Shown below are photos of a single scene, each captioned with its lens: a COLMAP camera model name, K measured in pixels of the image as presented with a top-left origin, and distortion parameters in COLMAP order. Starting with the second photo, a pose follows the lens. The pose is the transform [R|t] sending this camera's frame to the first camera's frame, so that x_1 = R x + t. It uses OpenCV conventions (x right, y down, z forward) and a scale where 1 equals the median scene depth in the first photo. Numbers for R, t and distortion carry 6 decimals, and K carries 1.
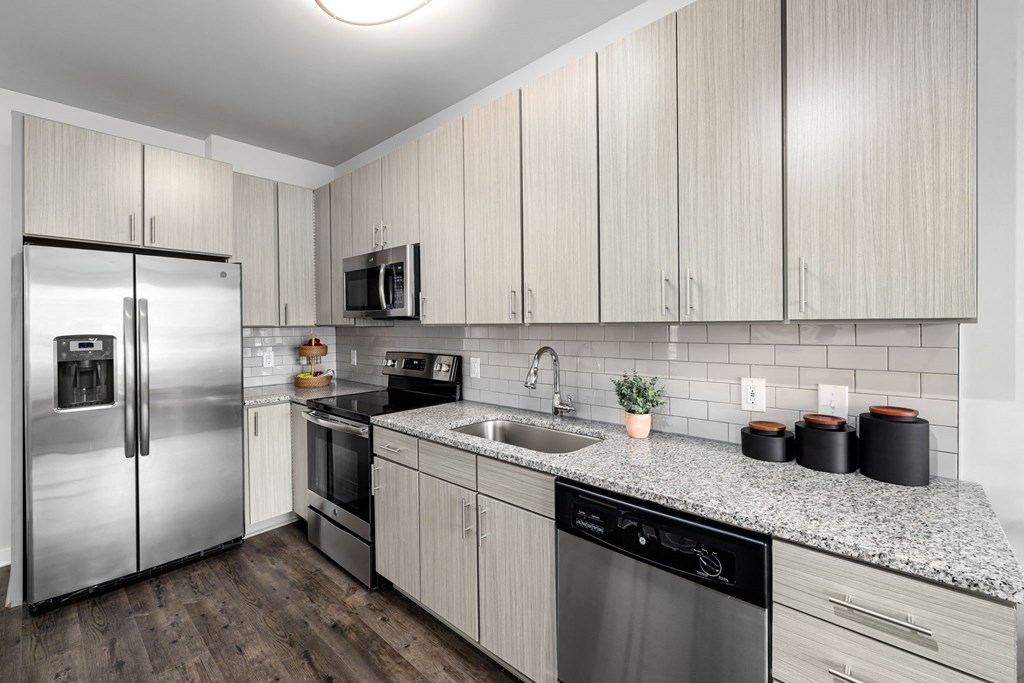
lens RADIAL K [[436.6, 0, 509.5], [0, 436.6, 329.8], [0, 0, 1]] dist [0.000402, -0.000076]
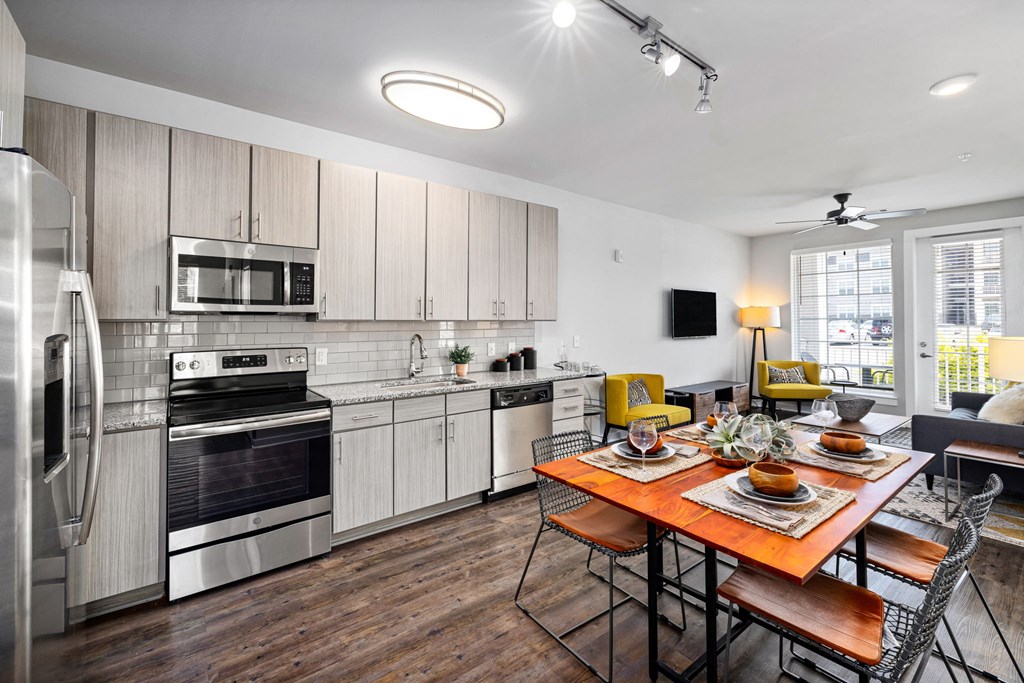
lens RADIAL K [[436.6, 0, 509.5], [0, 436.6, 329.8], [0, 0, 1]] dist [0.000402, -0.000076]
pose [[0.172782, -0.015214, 0.984843, -1.591004], [0.011289, 0.999846, 0.013465, 0.004702], [-0.984895, 0.008791, 0.172927, 0.396373]]
